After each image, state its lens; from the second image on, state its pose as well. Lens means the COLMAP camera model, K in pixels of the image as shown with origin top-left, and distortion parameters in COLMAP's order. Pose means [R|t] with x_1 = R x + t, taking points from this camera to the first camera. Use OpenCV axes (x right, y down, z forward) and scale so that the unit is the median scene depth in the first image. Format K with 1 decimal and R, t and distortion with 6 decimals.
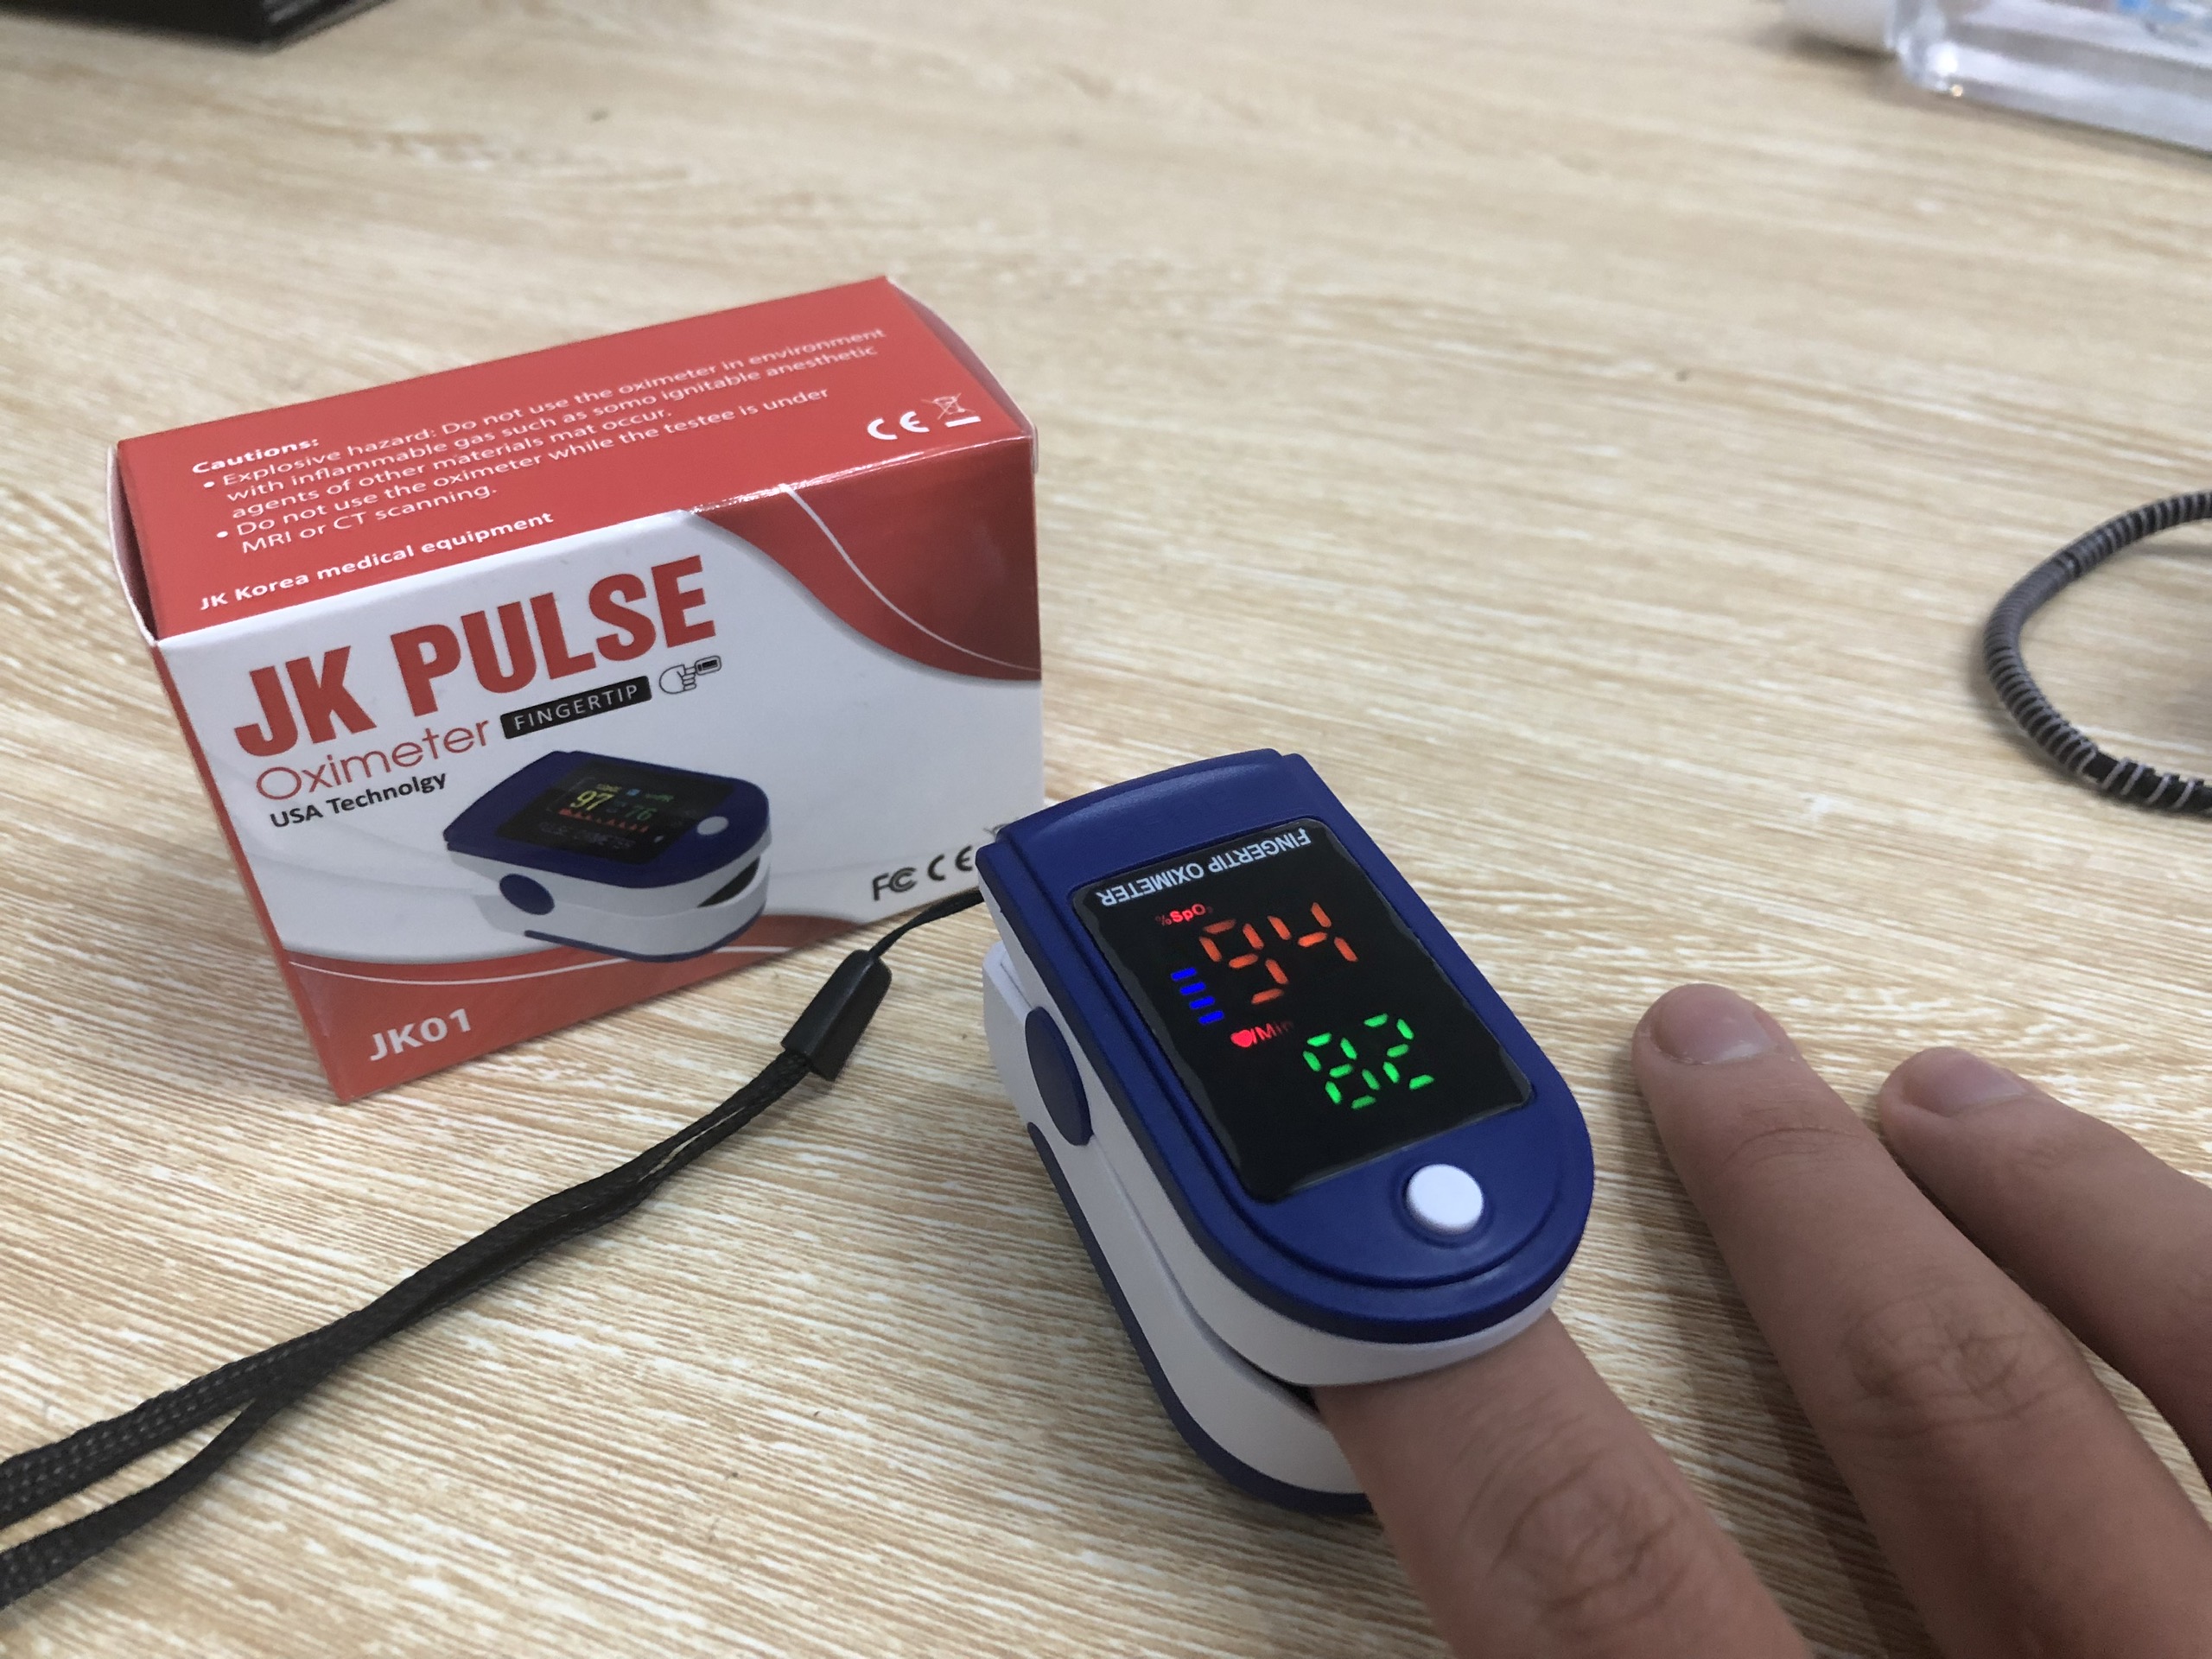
lens RADIAL K [[1832.2, 0, 1106.2], [0, 1832.2, 801.5], [0, 0, 1]] dist [-0.035572, 0.069665]
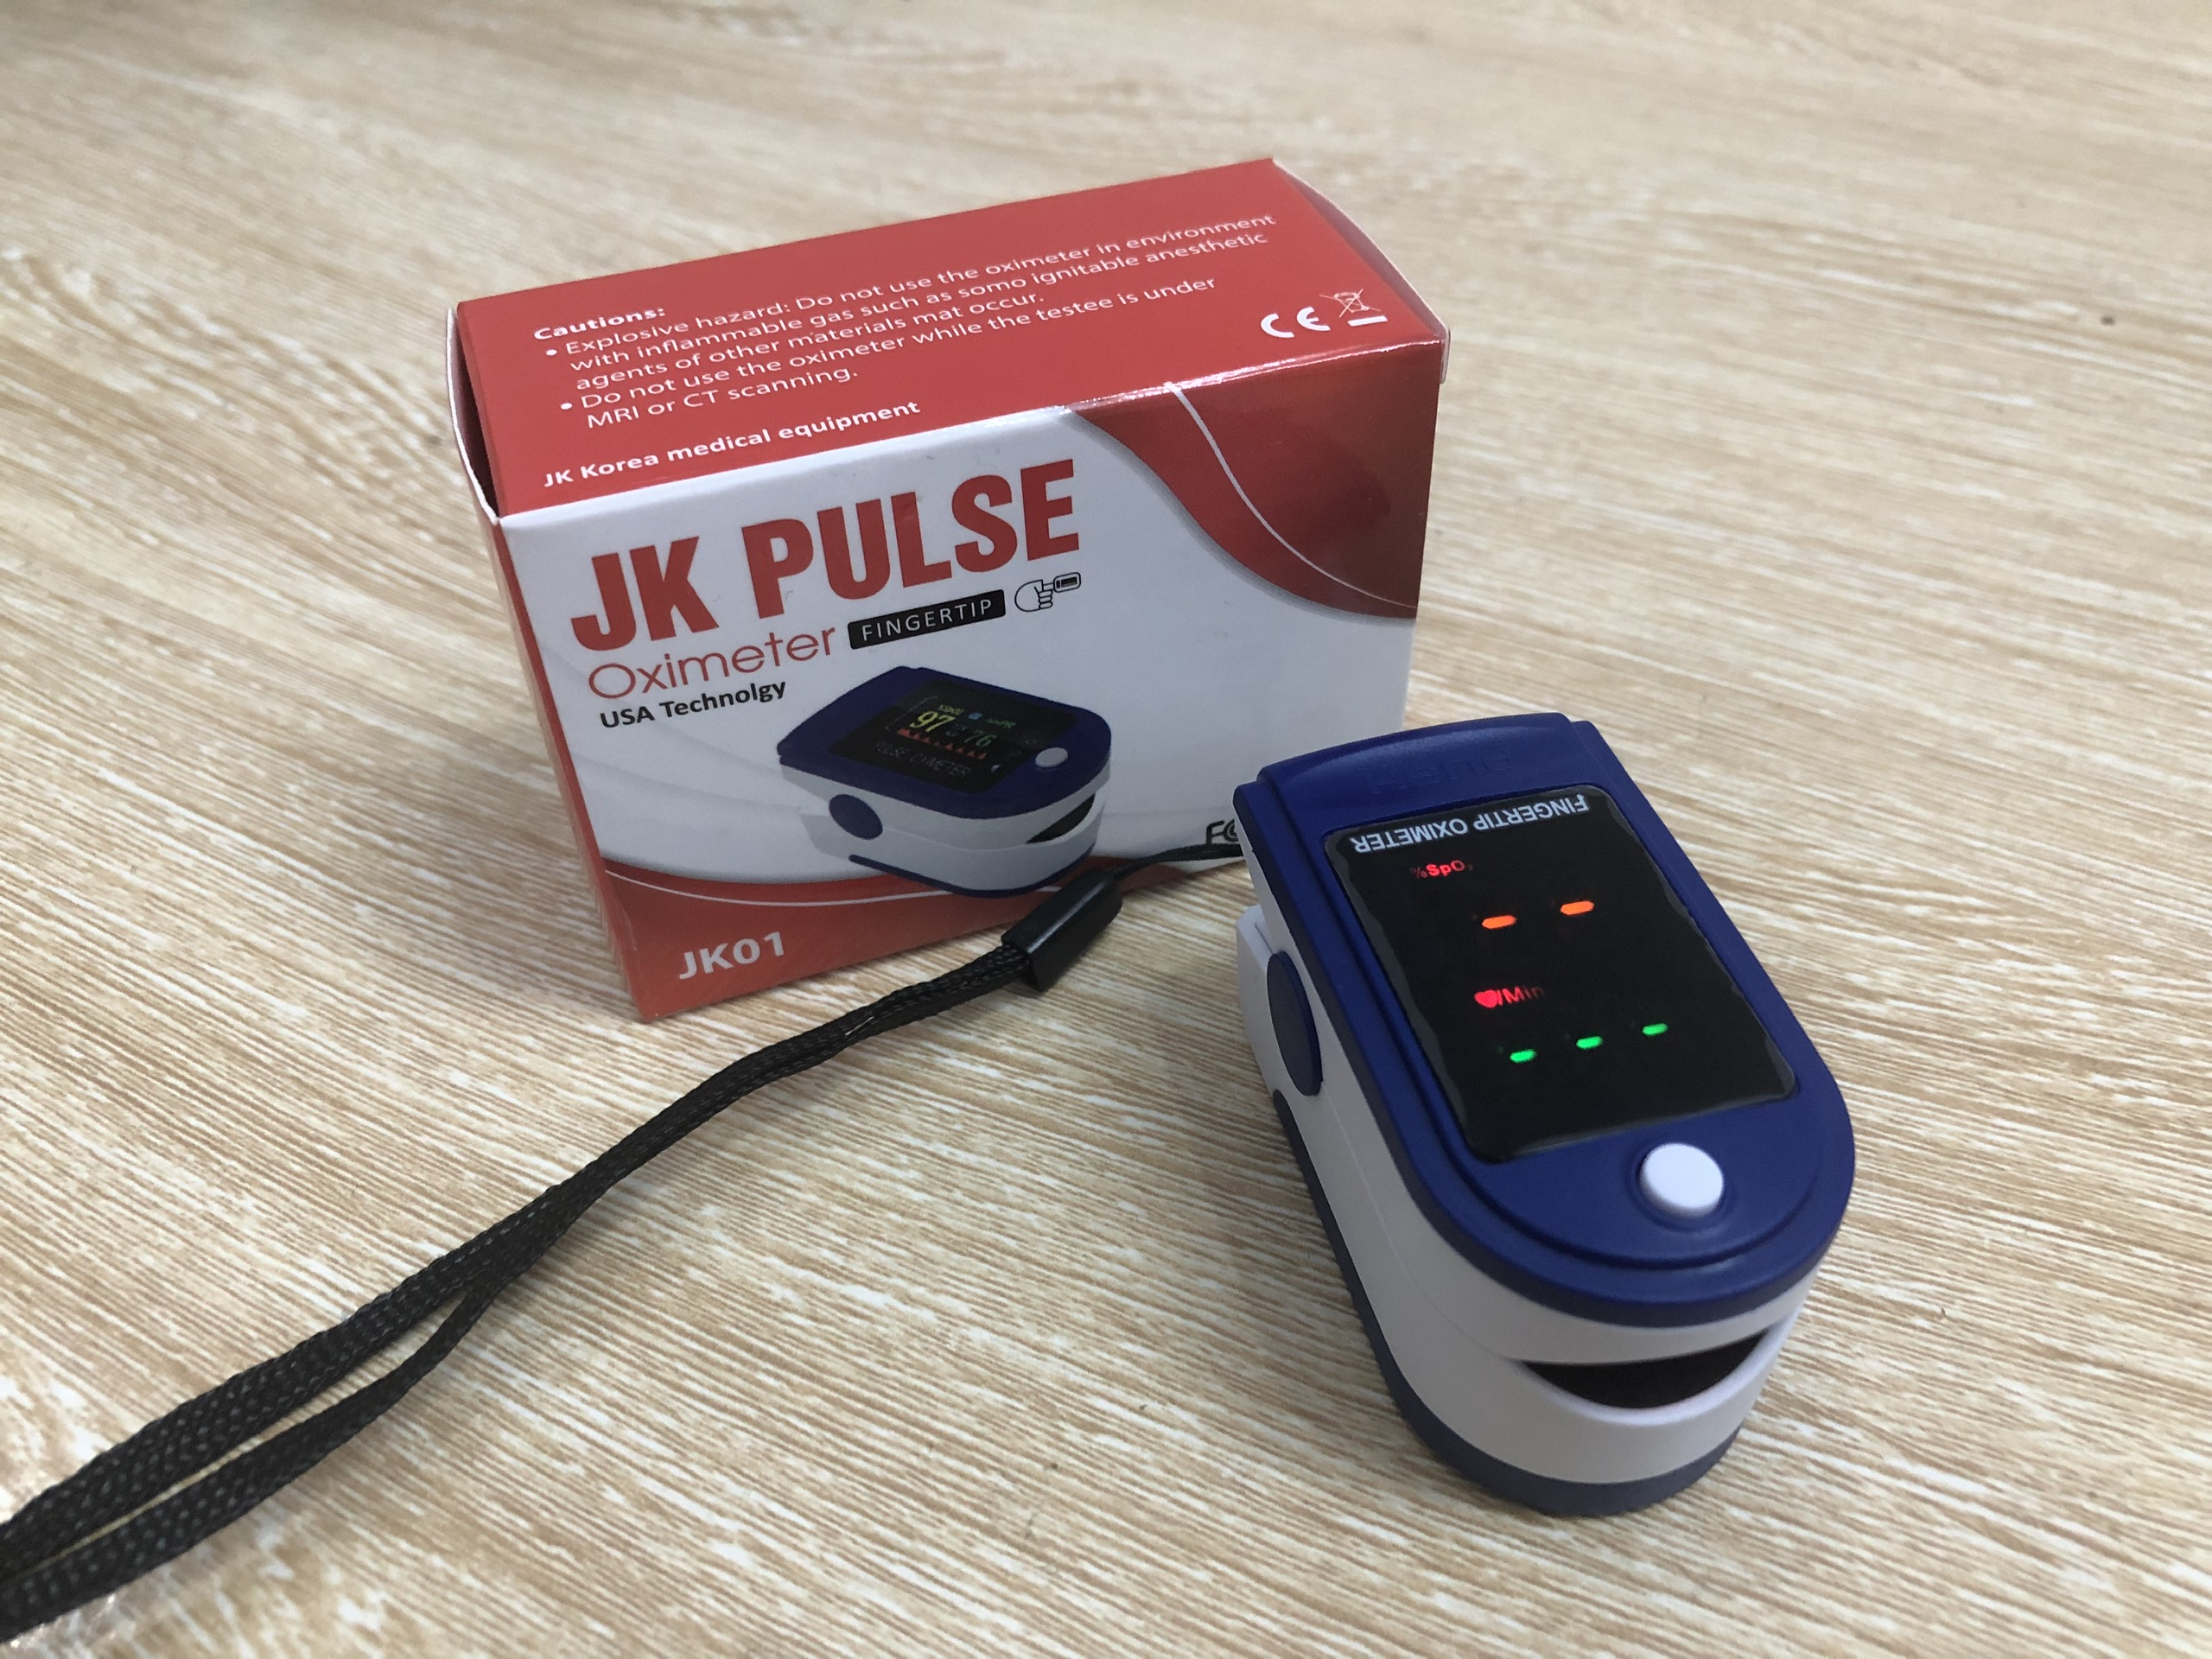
lens RADIAL K [[1784.6, 0, 1106.0], [0, 1784.6, 829.5], [0, 0, 1]] dist [0.077847, -0.217540]
pose [[0.992227, 0.073862, -0.100152, -0.103617], [-0.068269, 0.995970, 0.058171, -0.004805], [0.104045, -0.050881, 0.993270, 0.112213]]
